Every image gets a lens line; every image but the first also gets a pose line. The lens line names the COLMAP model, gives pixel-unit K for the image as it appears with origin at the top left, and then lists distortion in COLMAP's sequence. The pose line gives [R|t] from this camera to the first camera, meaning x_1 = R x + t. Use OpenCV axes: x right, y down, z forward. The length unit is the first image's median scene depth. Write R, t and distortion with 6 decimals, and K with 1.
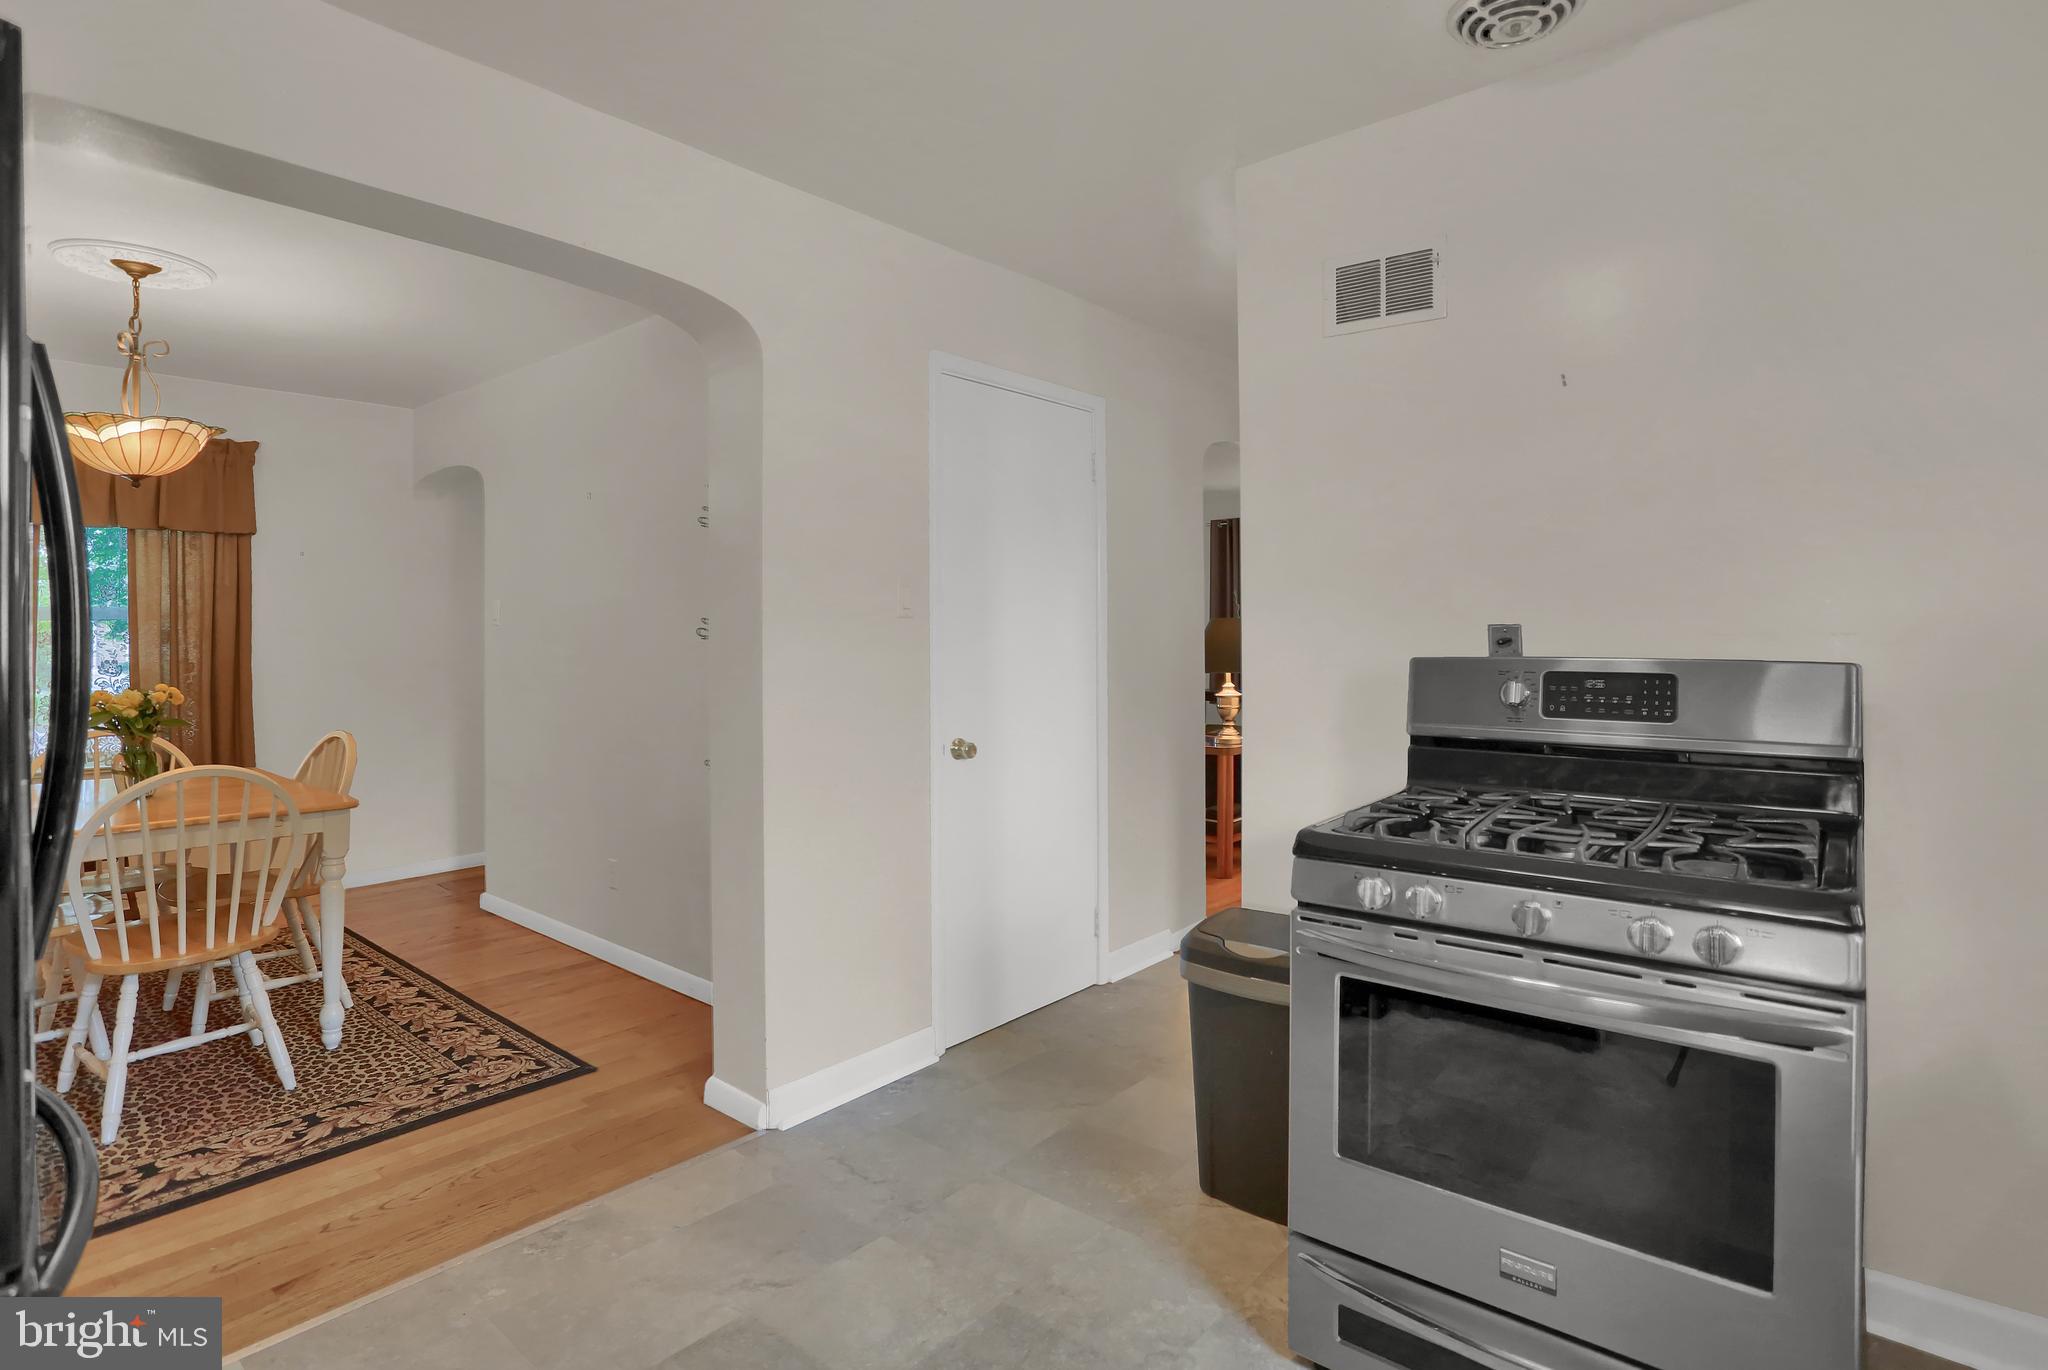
lens RADIAL K [[1032.1, 0, 991.5], [0, 1032.1, 623.6], [0, 0, 1]] dist [-0.053565, 0.015397]
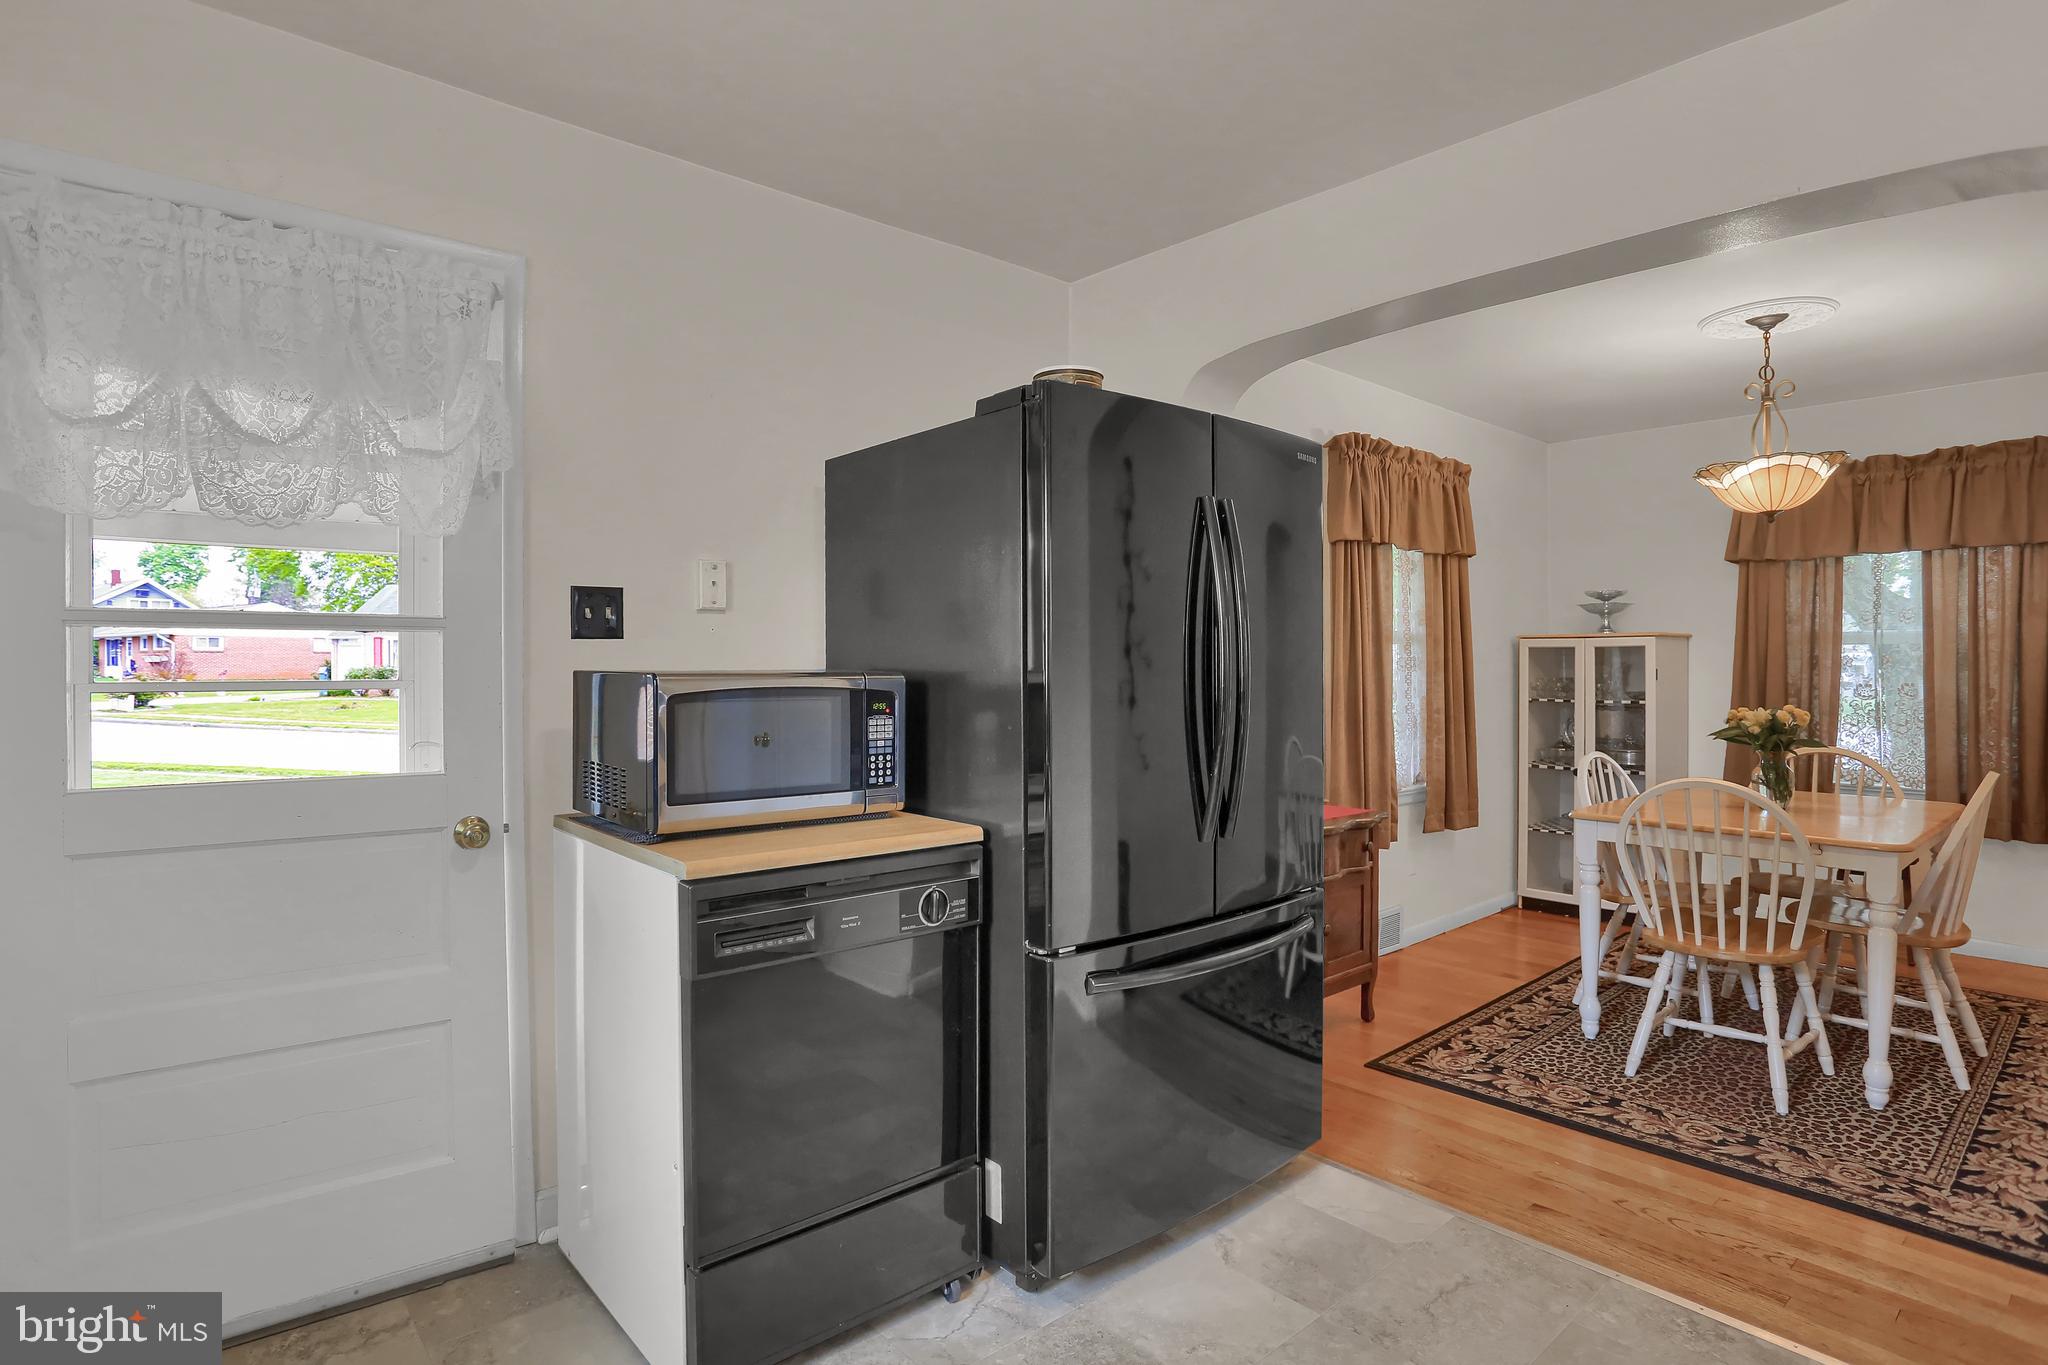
lens RADIAL K [[1032.1, 0, 1002.7], [0, 1032.1, 661.9], [0, 0, 1]] dist [-0.053565, 0.015397]
pose [[-0.136624, 0.009896, -0.990574, 0.341189], [0.008546, 0.999925, 0.008811, -0.001852], [0.990586, -0.007262, -0.136698, 0.322870]]
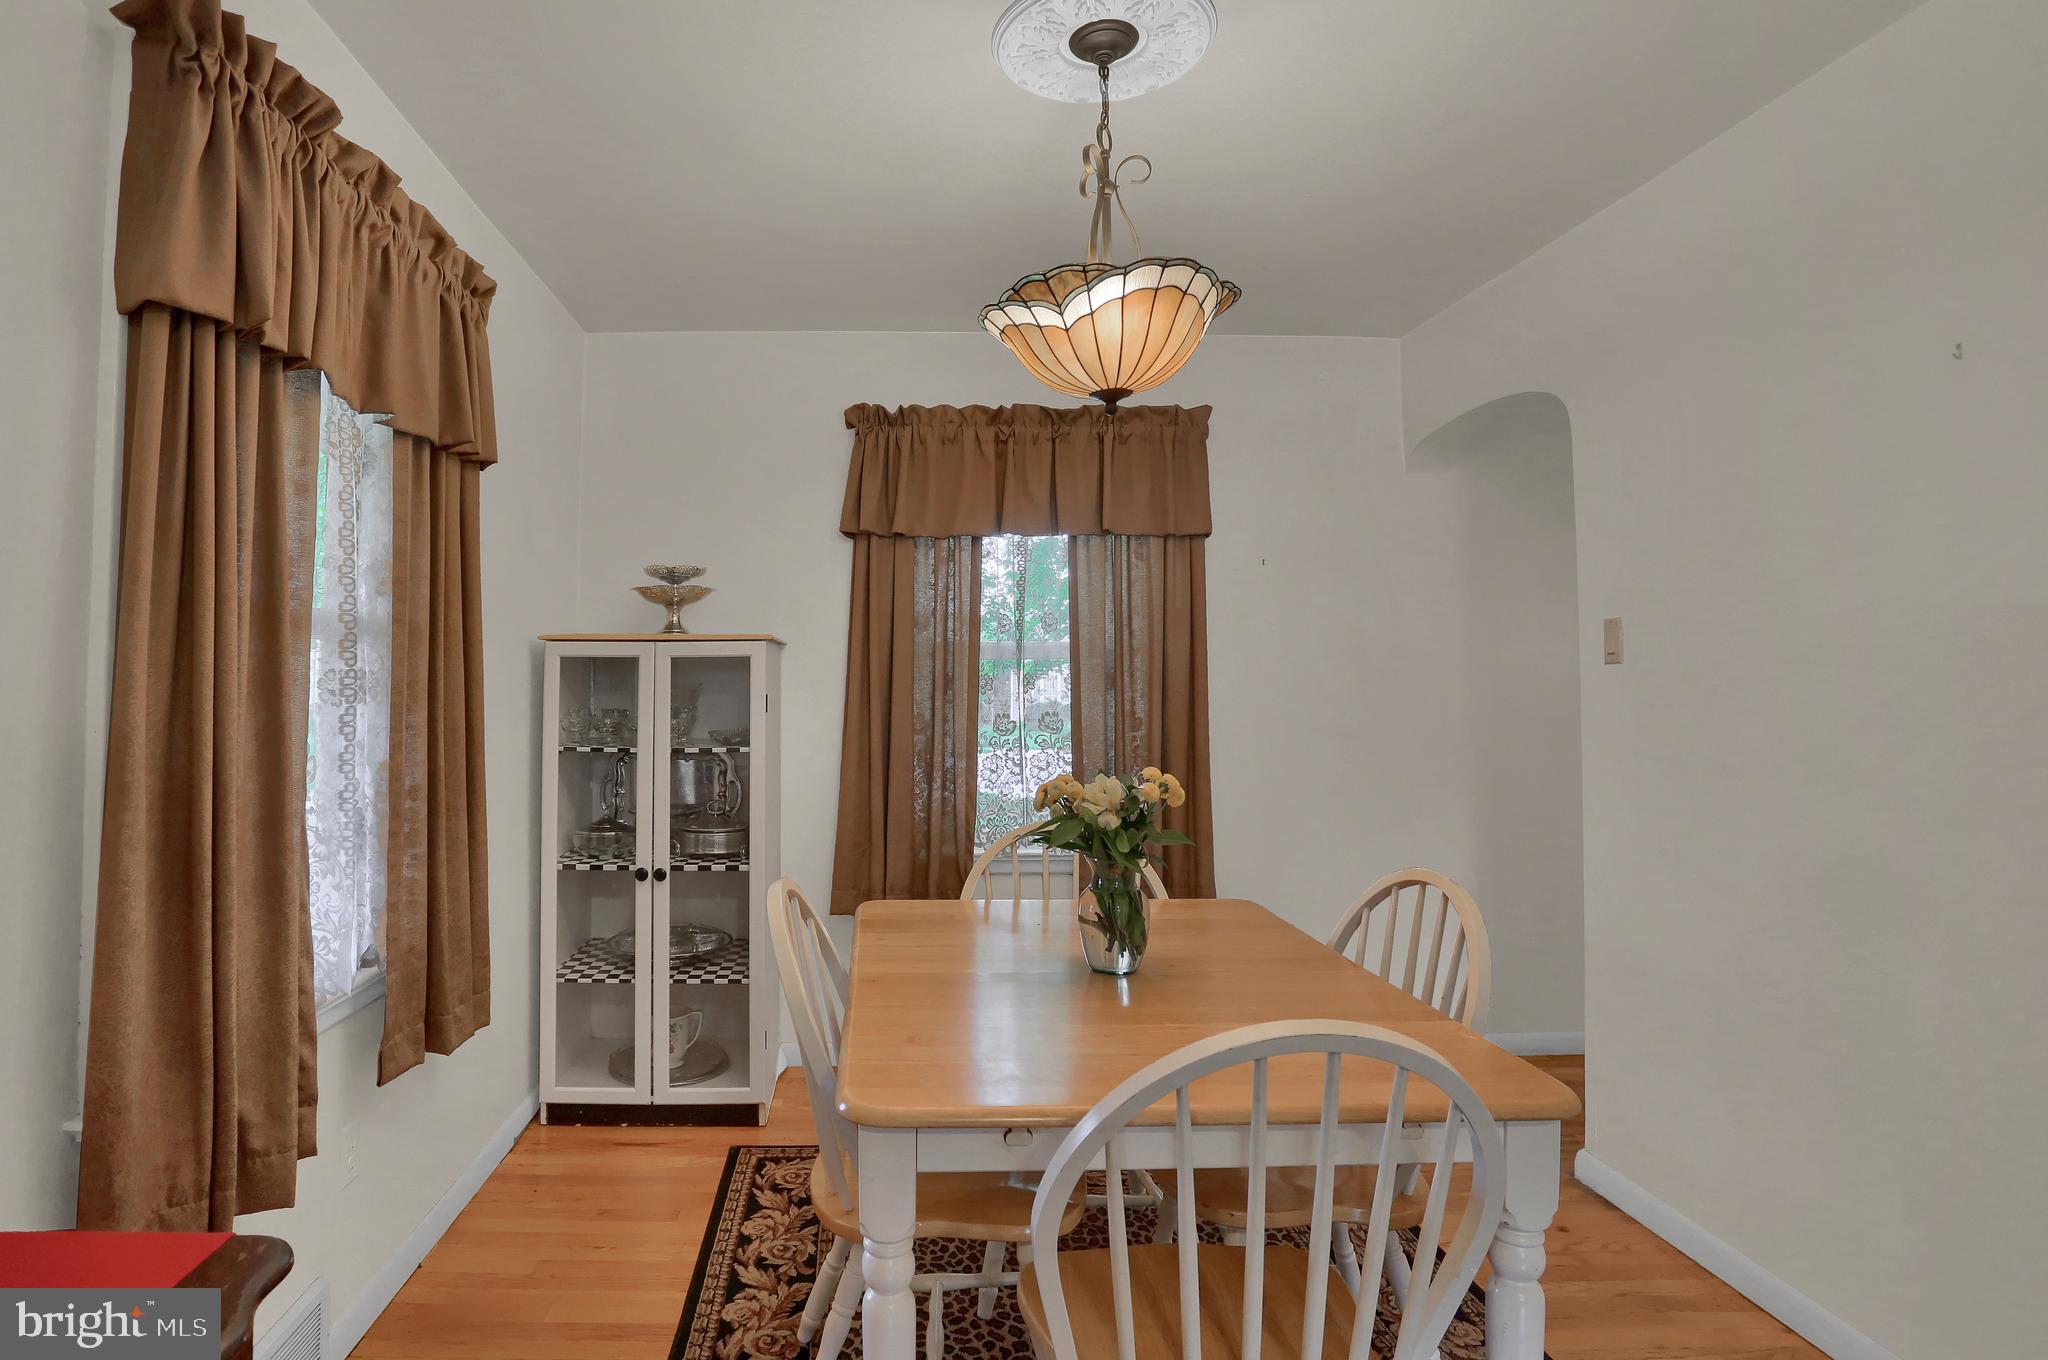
lens RADIAL K [[1088.1, 0, 912.8], [0, 1088.1, 626.5], [0, 0, 1]] dist [-0.049108, 0.005213]
pose [[0.682269, -0.026528, -0.730620, -0.490450], [-0.002602, 0.999247, -0.038711, 0.006671], [0.731097, 0.028313, 0.681686, 0.506479]]
